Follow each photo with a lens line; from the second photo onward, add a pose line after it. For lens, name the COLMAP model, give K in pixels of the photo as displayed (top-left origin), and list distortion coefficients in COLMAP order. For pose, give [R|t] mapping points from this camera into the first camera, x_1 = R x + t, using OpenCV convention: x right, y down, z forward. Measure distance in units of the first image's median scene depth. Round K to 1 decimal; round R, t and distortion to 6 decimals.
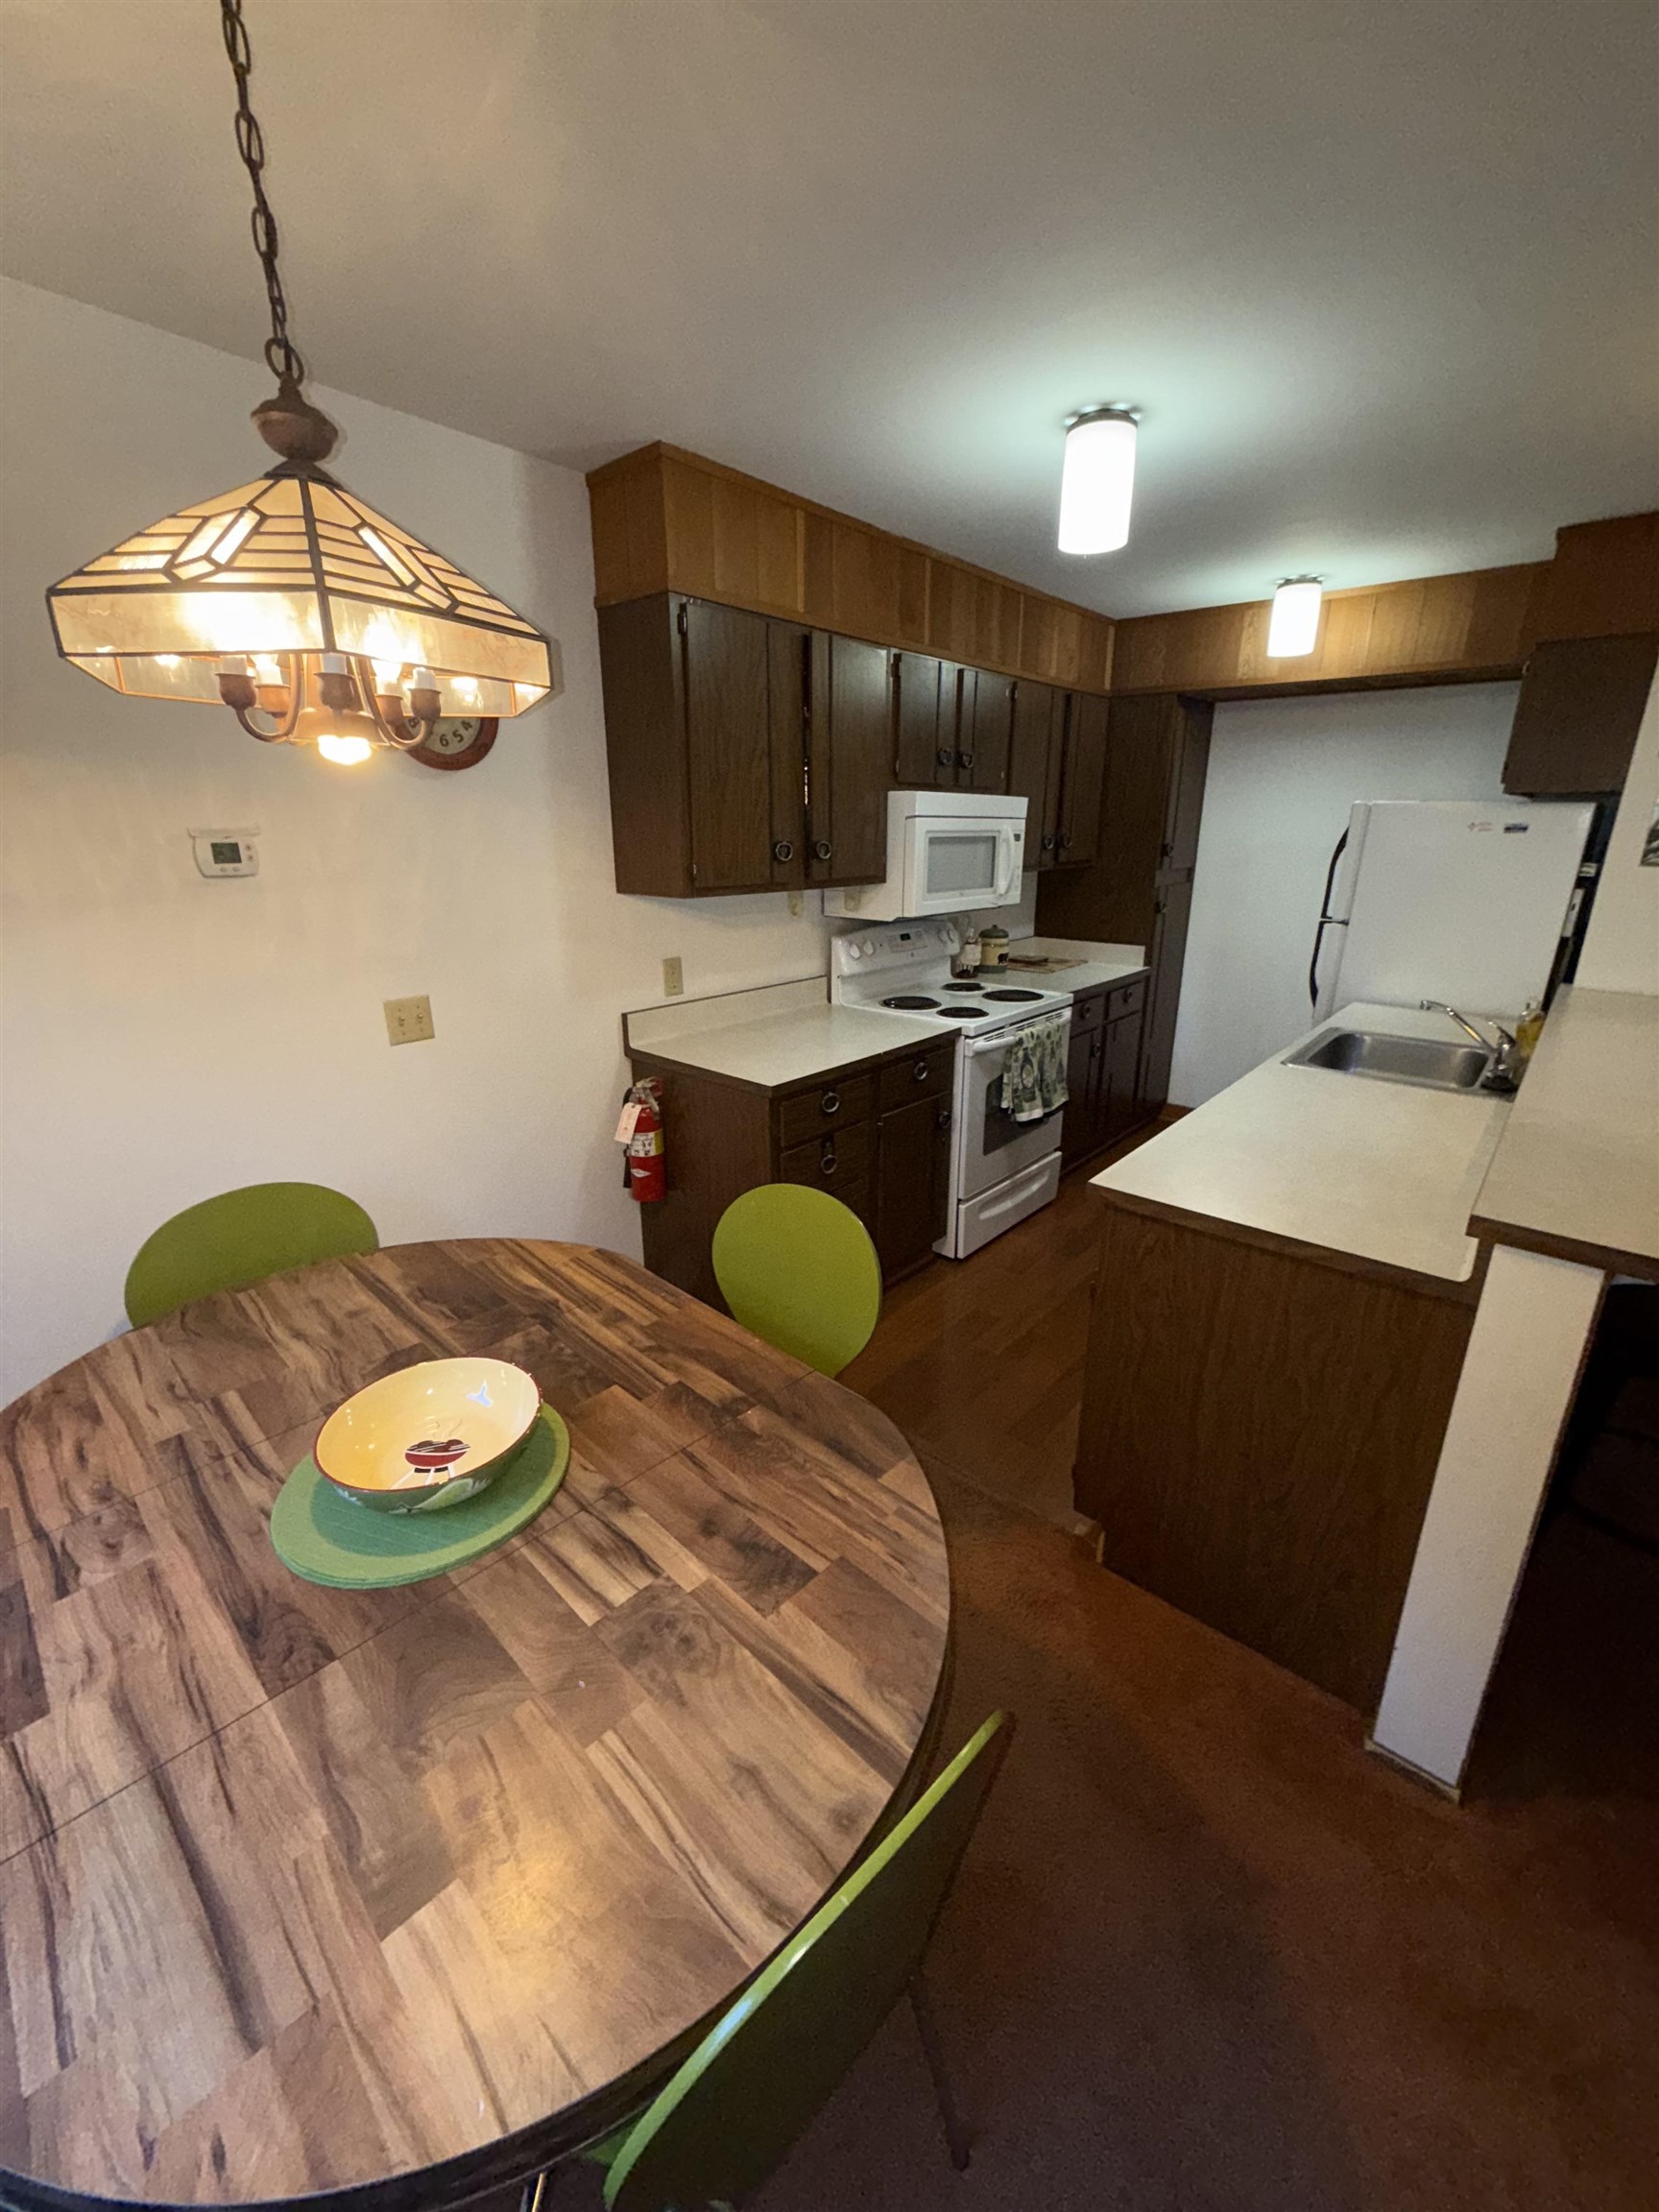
lens RADIAL K [[878.5, 0, 829.5], [0, 878.5, 1106.0], [0, 0, 1]] dist [-0.001546, 0.000237]
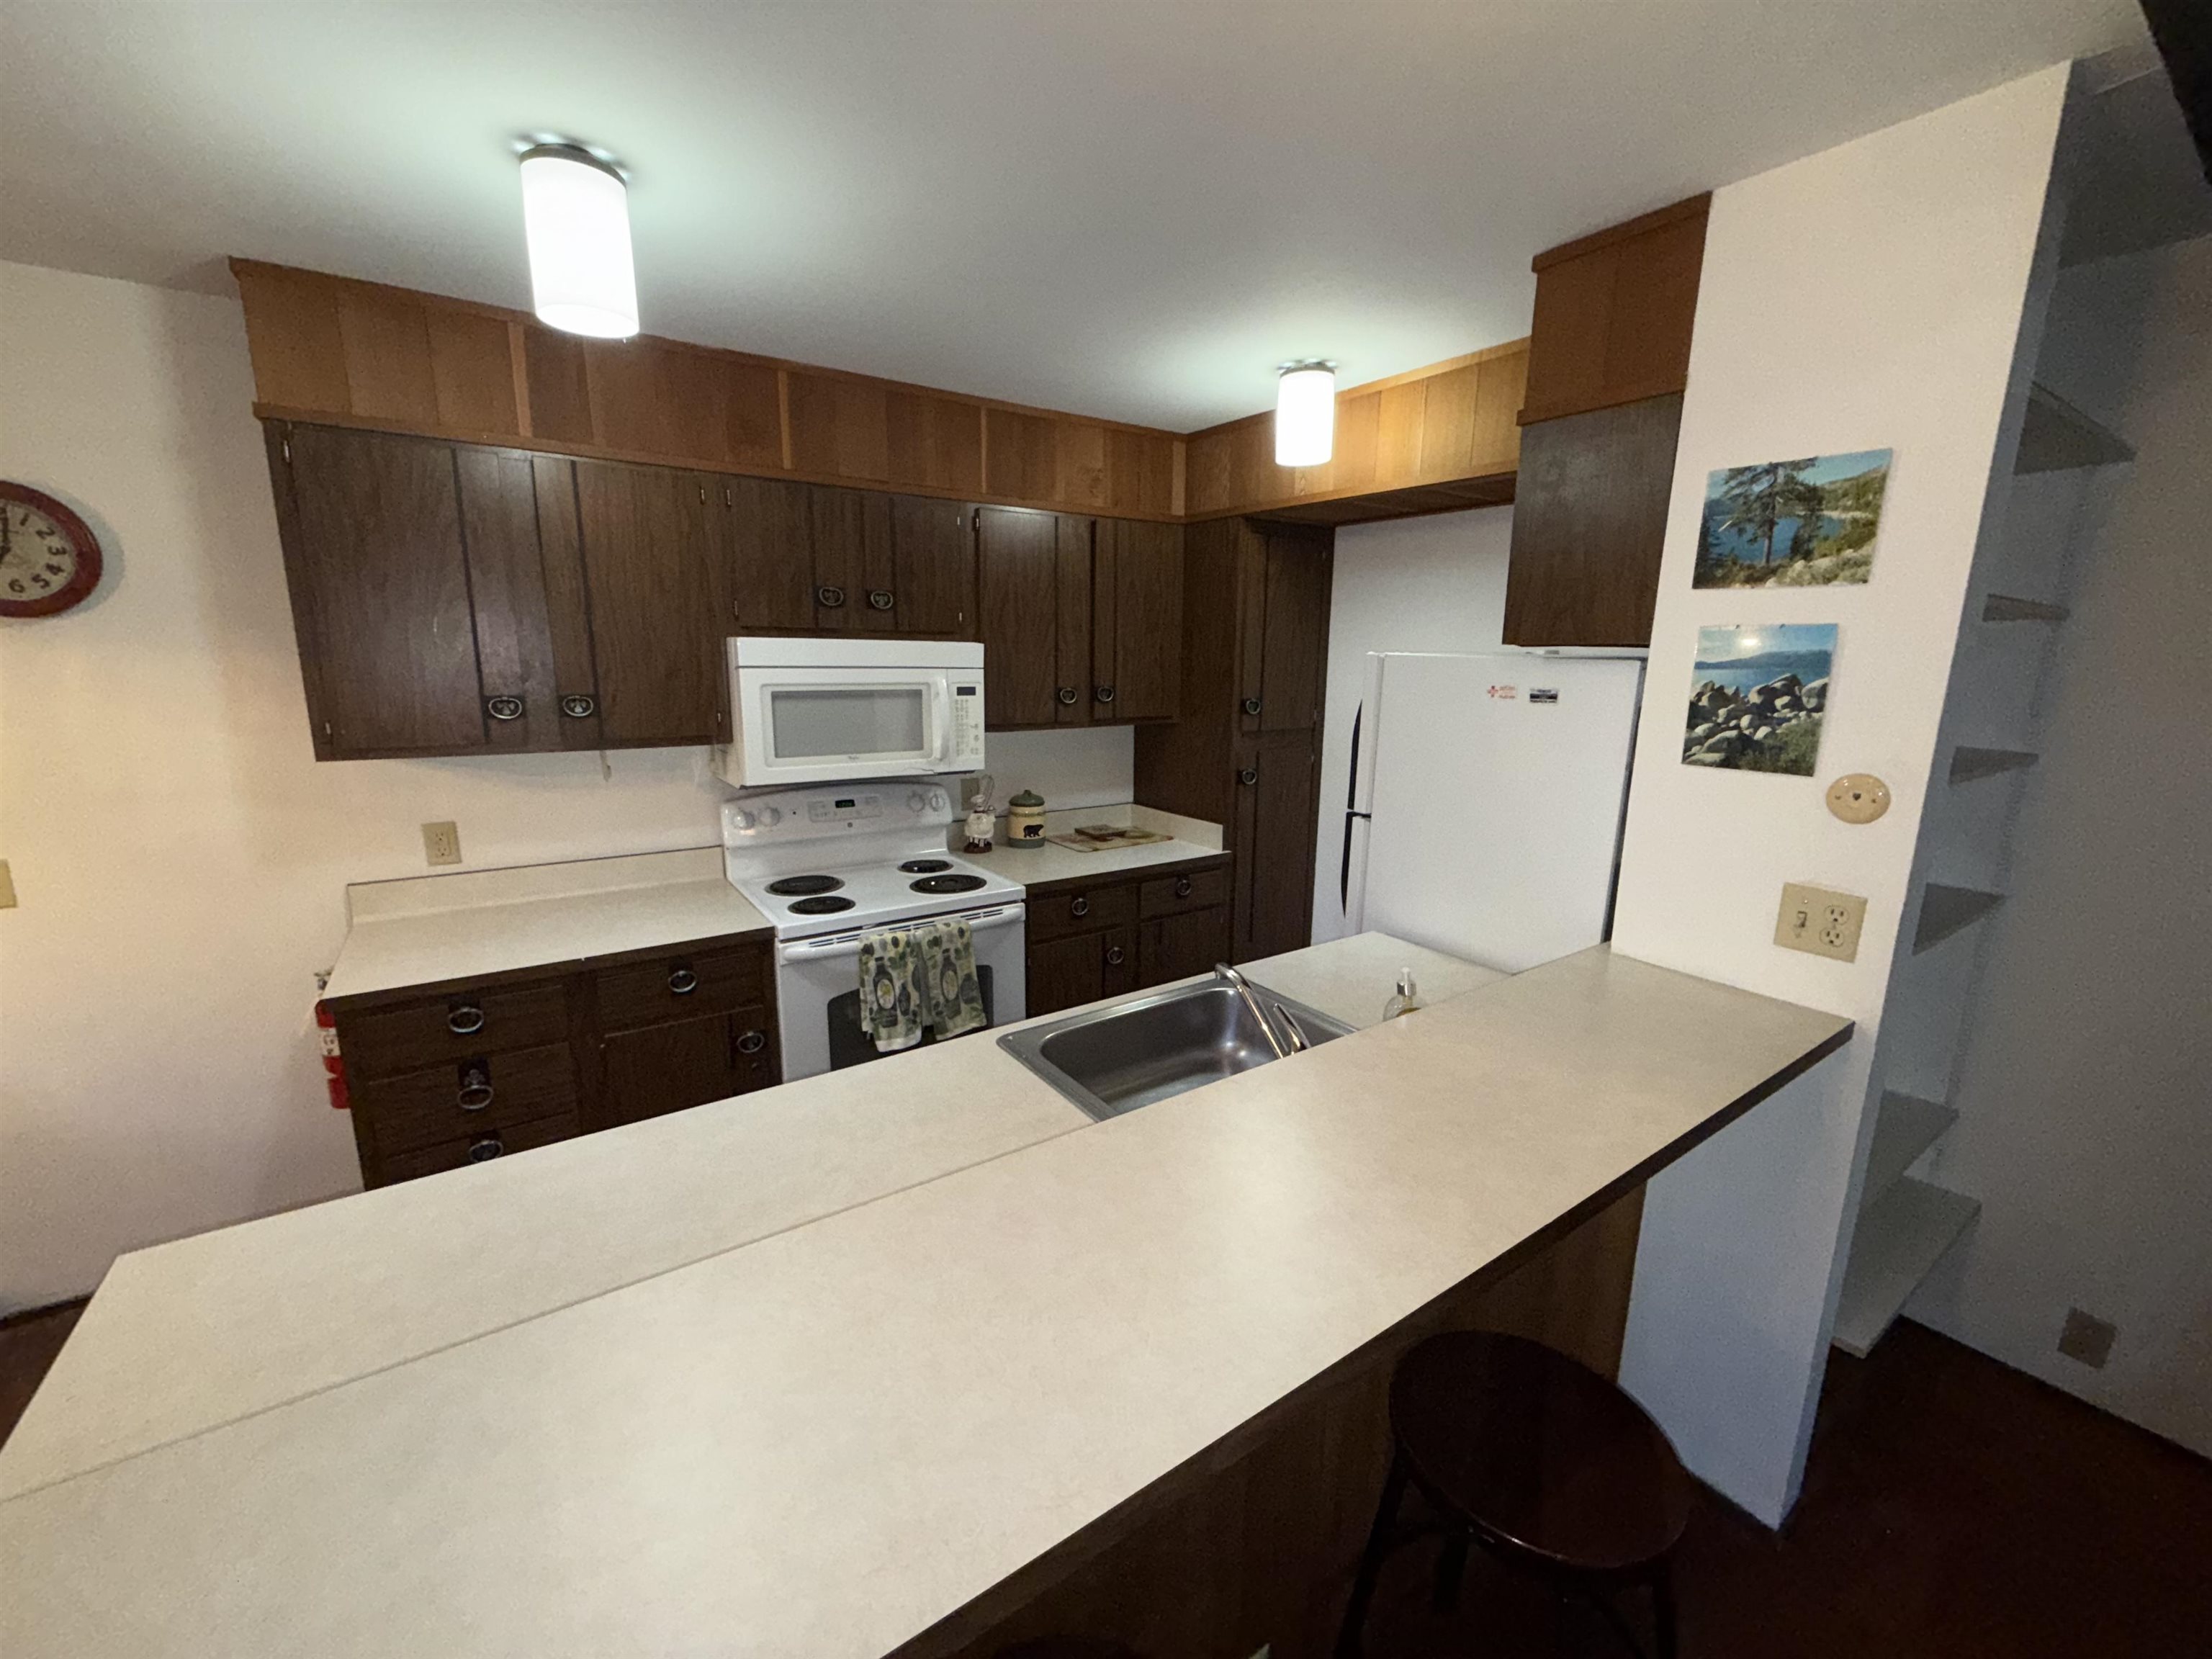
lens RADIAL K [[878.5, 0, 1105.4], [0, 878.5, 834.6], [0, 0, 1]] dist [-0.001546, 0.000237]
pose [[0.966720, 0.060618, -0.248551, 0.570431], [-0.087561, 0.991246, -0.098815, -0.108792], [0.240385, 0.117290, 0.963565, 0.272202]]
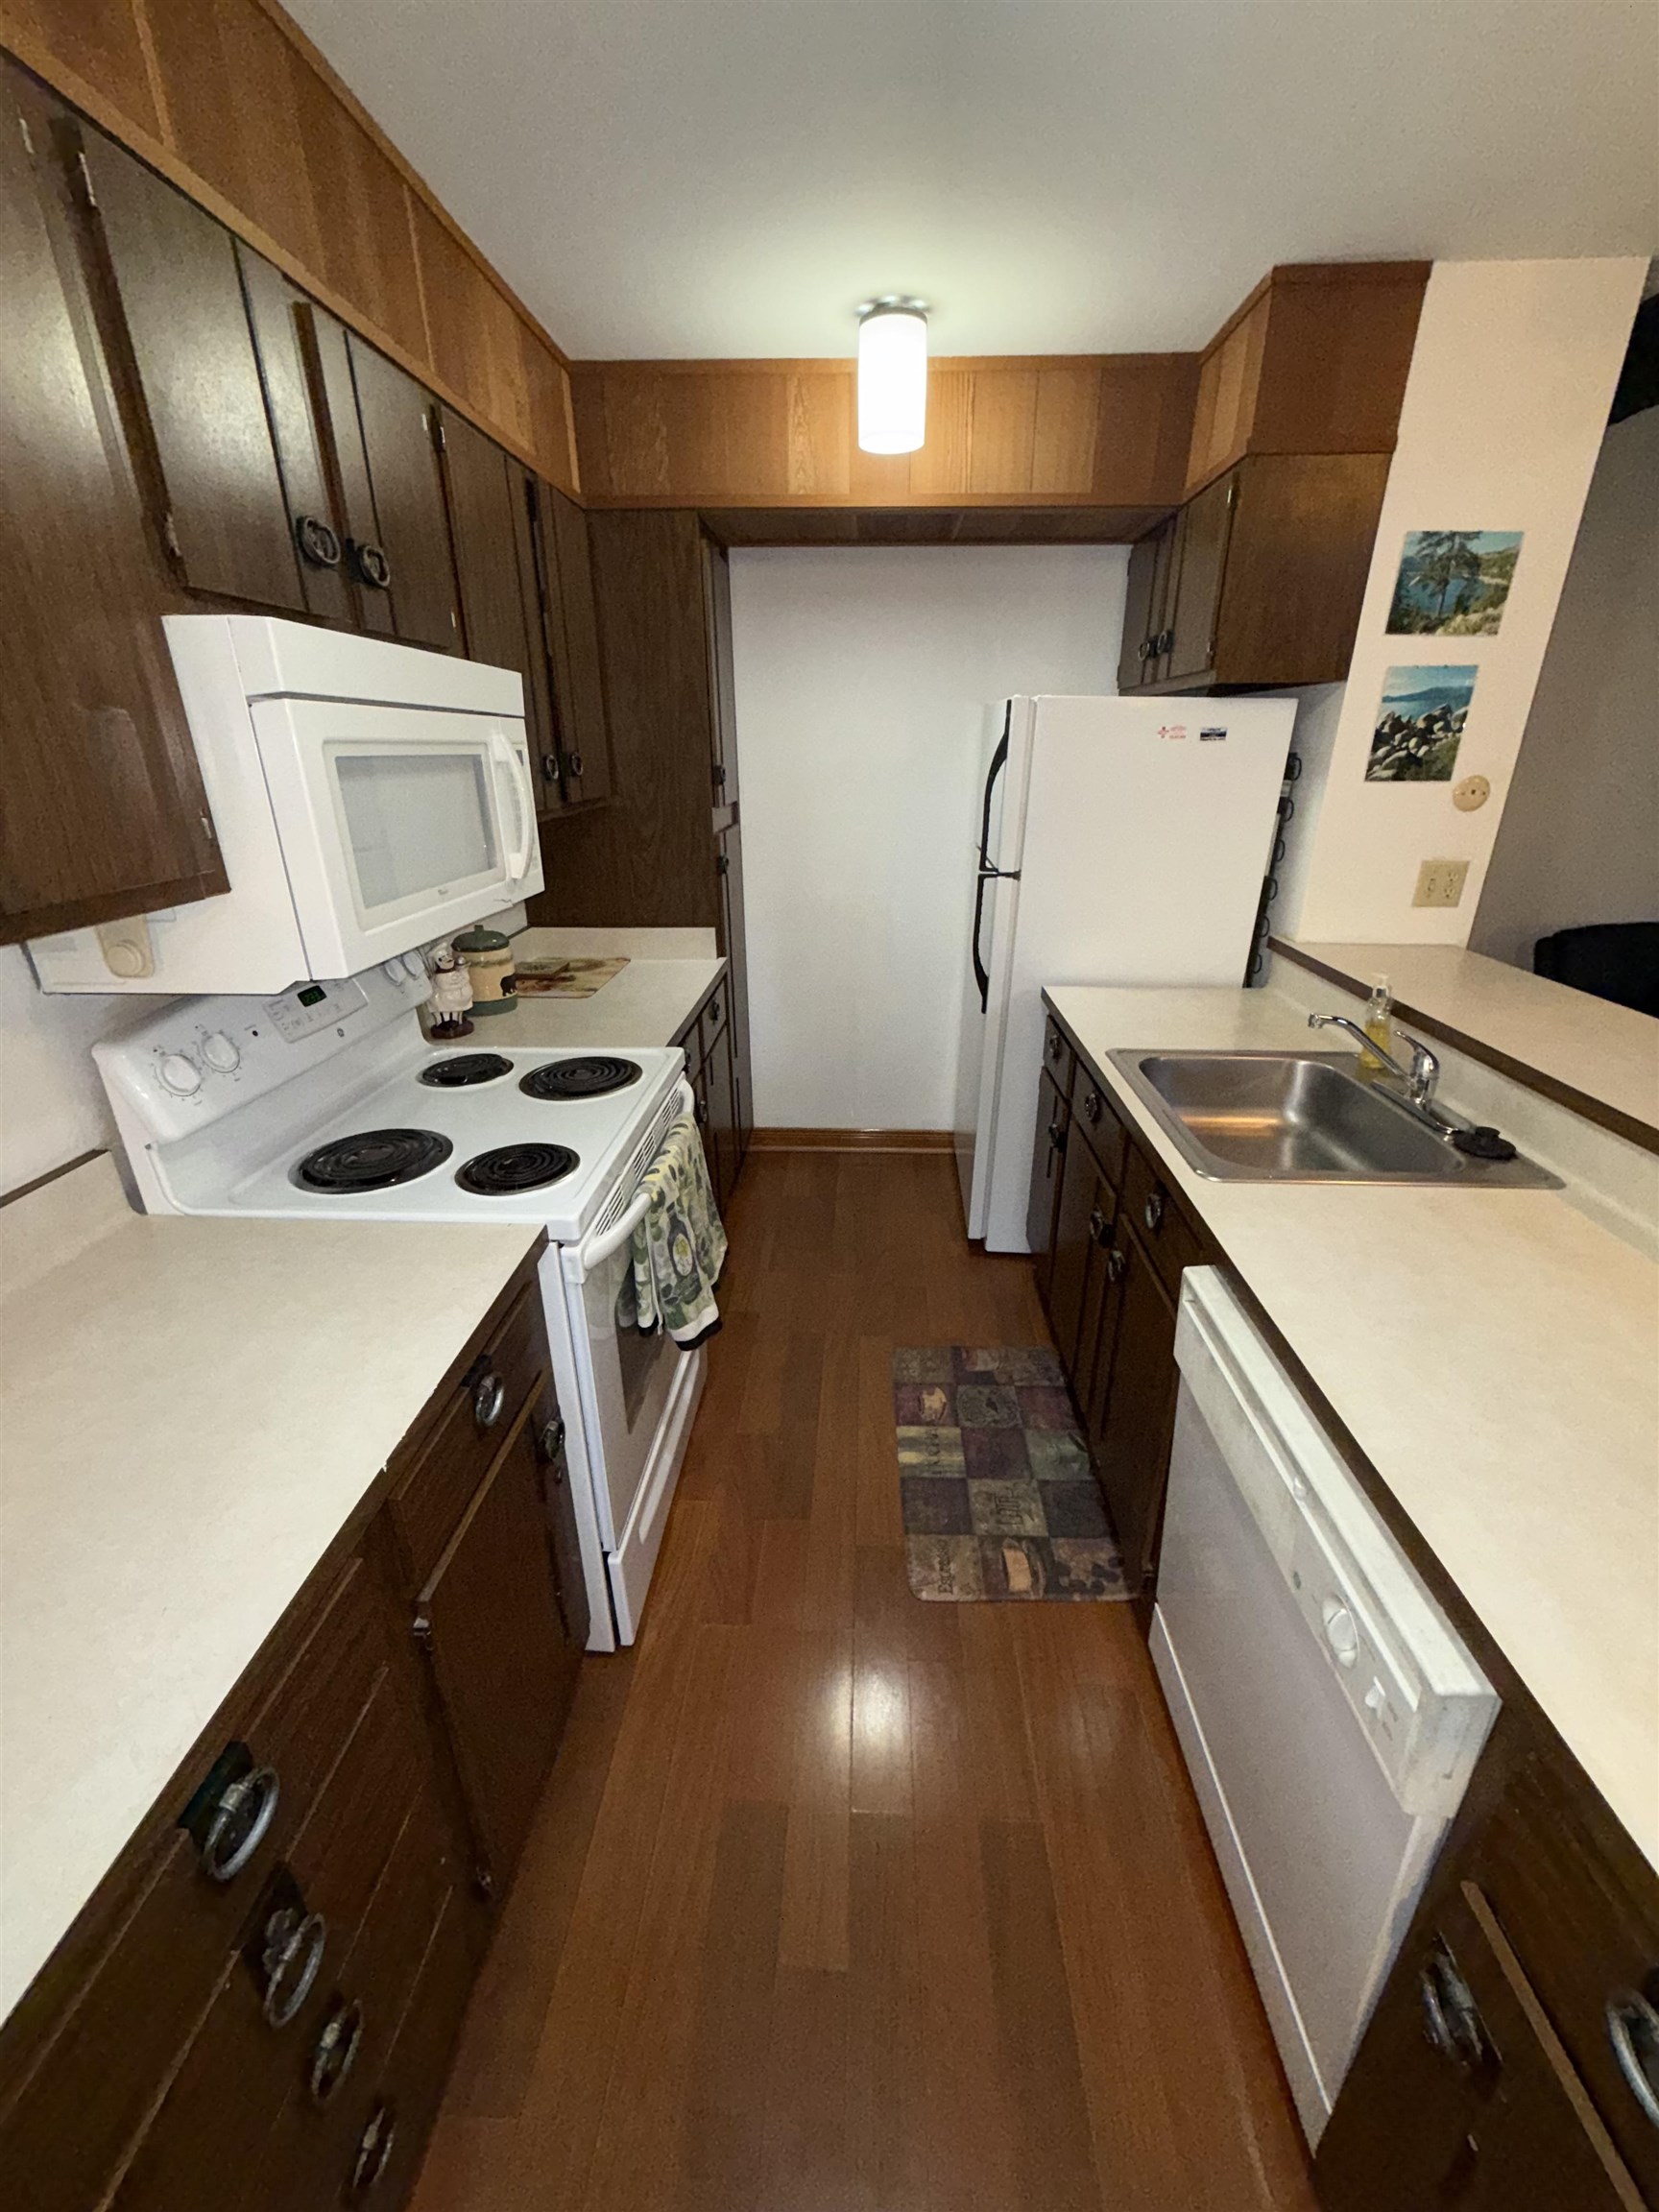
lens RADIAL K [[878.5, 0, 829.5], [0, 878.5, 1106.0], [0, 0, 1]] dist [-0.001546, 0.000237]
pose [[0.788288, -0.237383, 0.567671, 0.030789], [0.194395, 0.971412, 0.136272, -0.158328], [-0.583791, 0.002931, 0.811898, 0.529617]]
